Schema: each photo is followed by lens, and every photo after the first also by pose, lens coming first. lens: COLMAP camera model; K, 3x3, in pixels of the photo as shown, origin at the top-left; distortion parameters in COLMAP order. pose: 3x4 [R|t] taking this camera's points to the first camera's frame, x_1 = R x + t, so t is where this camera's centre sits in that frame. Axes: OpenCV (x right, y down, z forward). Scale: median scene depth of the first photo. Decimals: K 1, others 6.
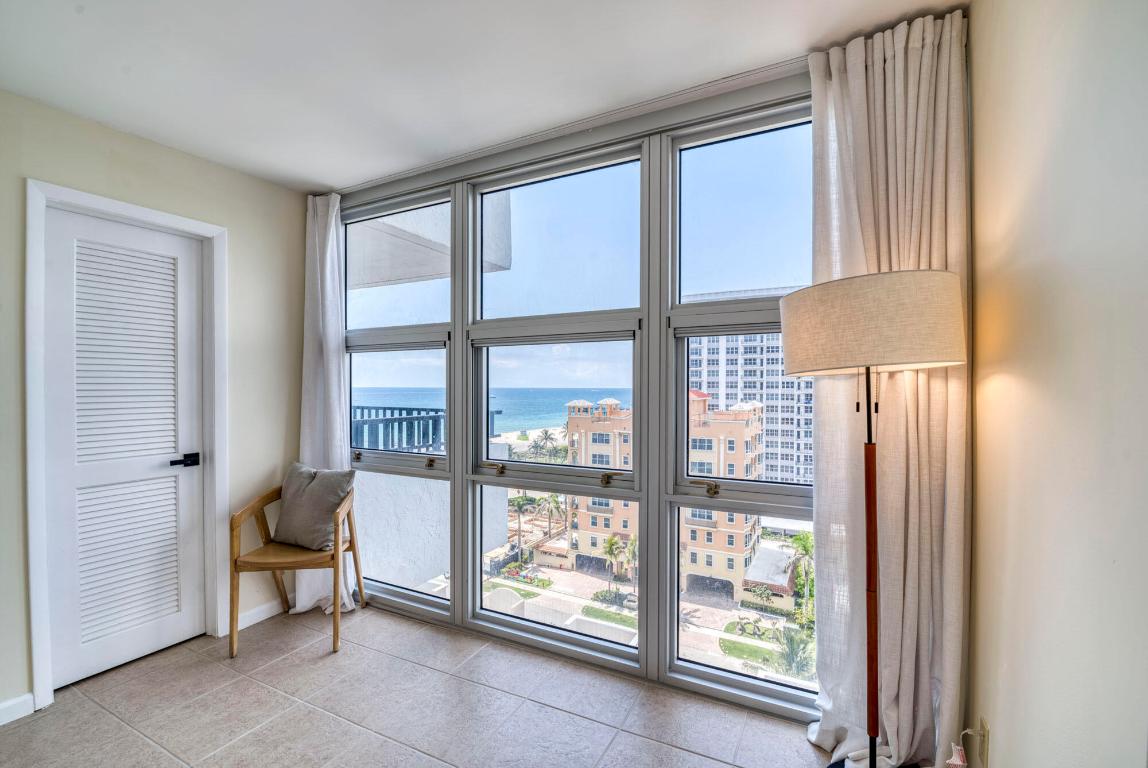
lens RADIAL K [[495.6, 0, 586.5], [0, 495.6, 392.3], [0, 0, 1]] dist [-0.000496, -0.012853]
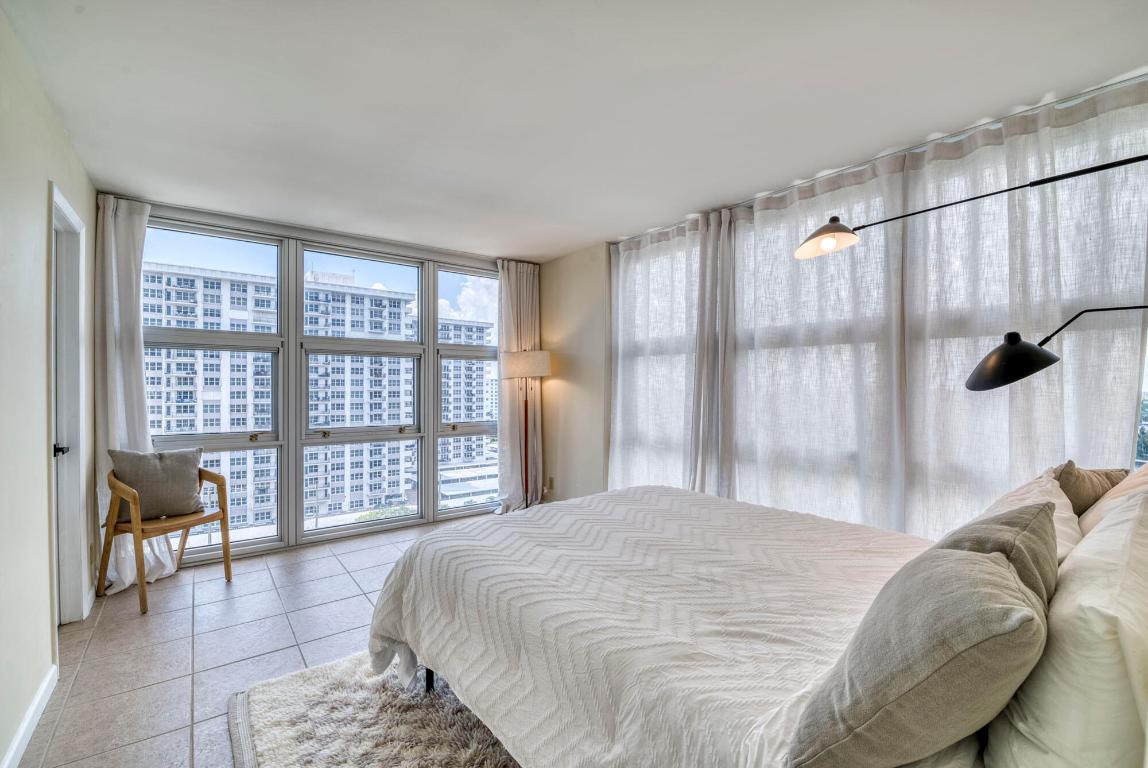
lens RADIAL K [[495.6, 0, 586.5], [0, 495.6, 392.3], [0, 0, 1]] dist [-0.000496, -0.012853]
pose [[0.423920, -0.010539, 0.905638, -1.230822], [0.004662, 0.999944, 0.009455, 0.014639], [-0.905687, 0.000214, 0.423946, -0.397604]]
